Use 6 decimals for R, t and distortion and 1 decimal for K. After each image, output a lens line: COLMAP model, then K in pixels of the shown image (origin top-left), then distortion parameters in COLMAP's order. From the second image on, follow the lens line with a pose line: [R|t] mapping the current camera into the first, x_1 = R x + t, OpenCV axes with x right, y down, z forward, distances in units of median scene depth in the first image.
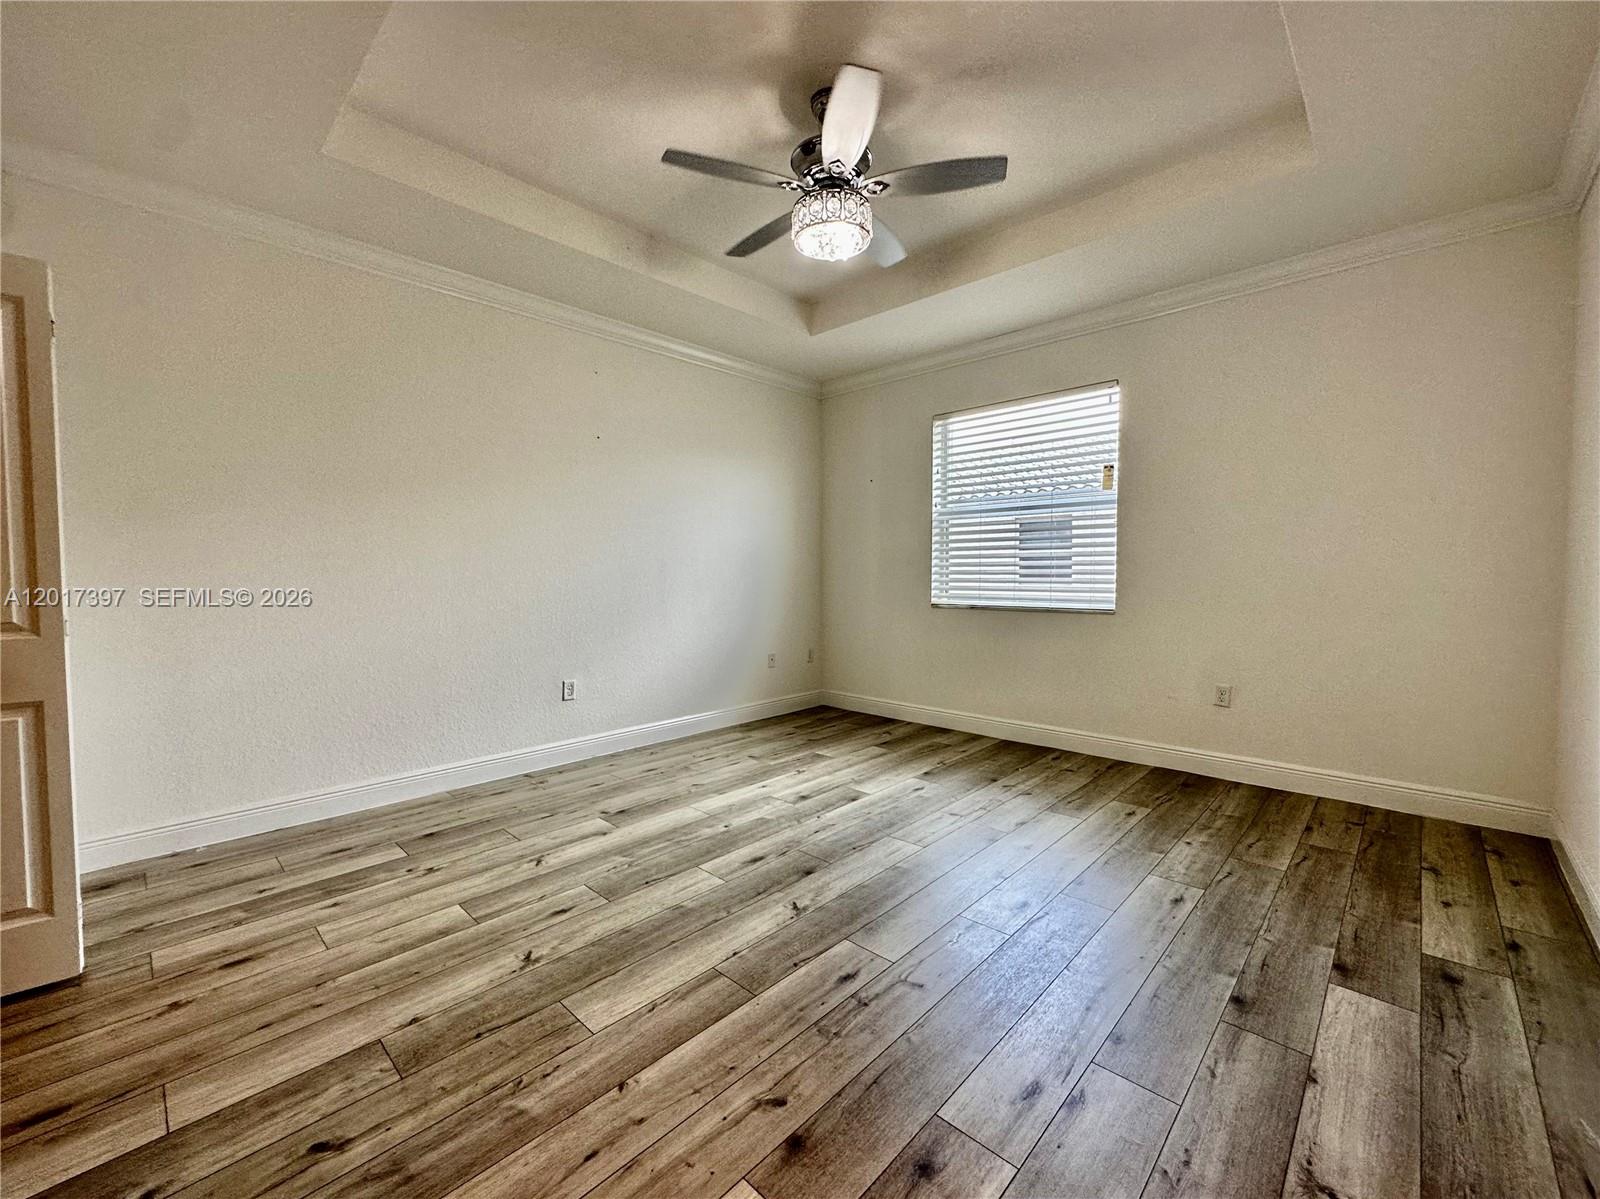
lens RADIAL K [[653.8, 0, 795.9], [0, 653.8, 597.2], [0, 0, 1]] dist [-0.002944, -0.000131]
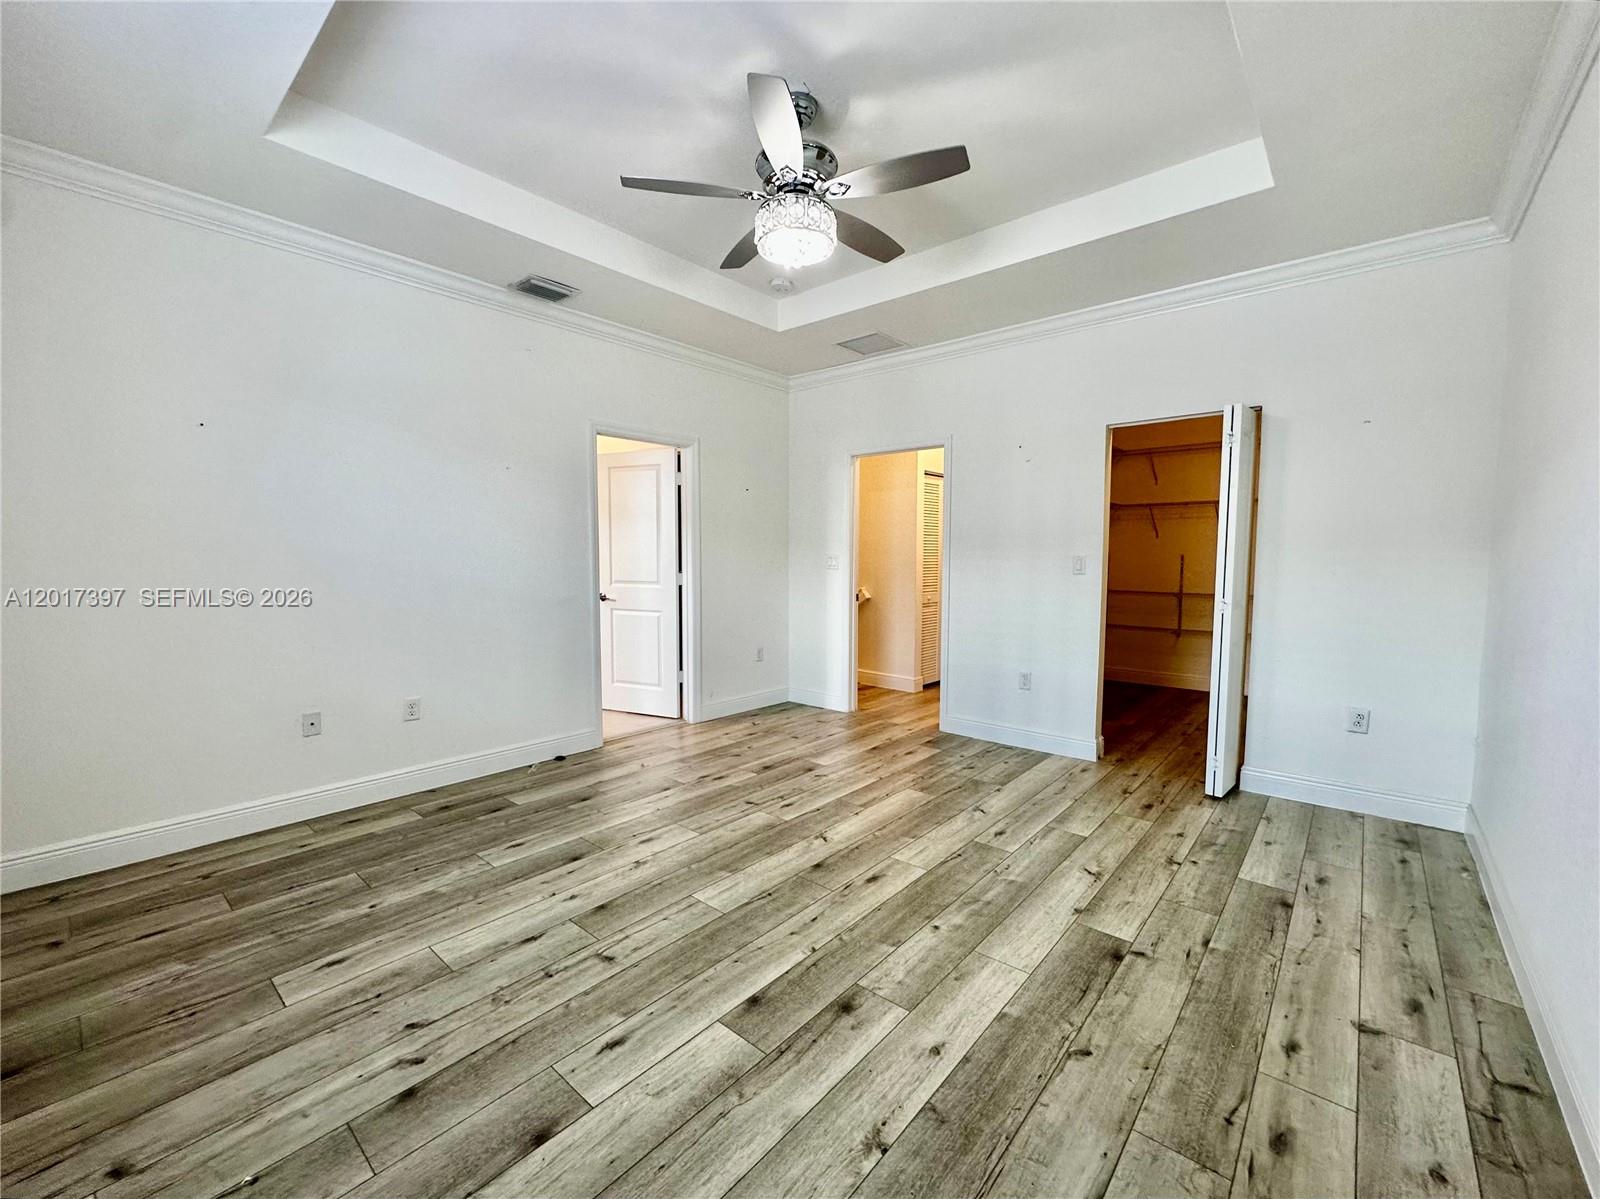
lens RADIAL K [[653.8, 0, 798.2], [0, 653.8, 601.8], [0, 0, 1]] dist [-0.002944, -0.000131]
pose [[-0.998706, 0.005276, -0.050572, 0.102164], [-0.000454, 0.993637, 0.112628, -0.121348], [0.050844, 0.112506, -0.992349, 2.008989]]
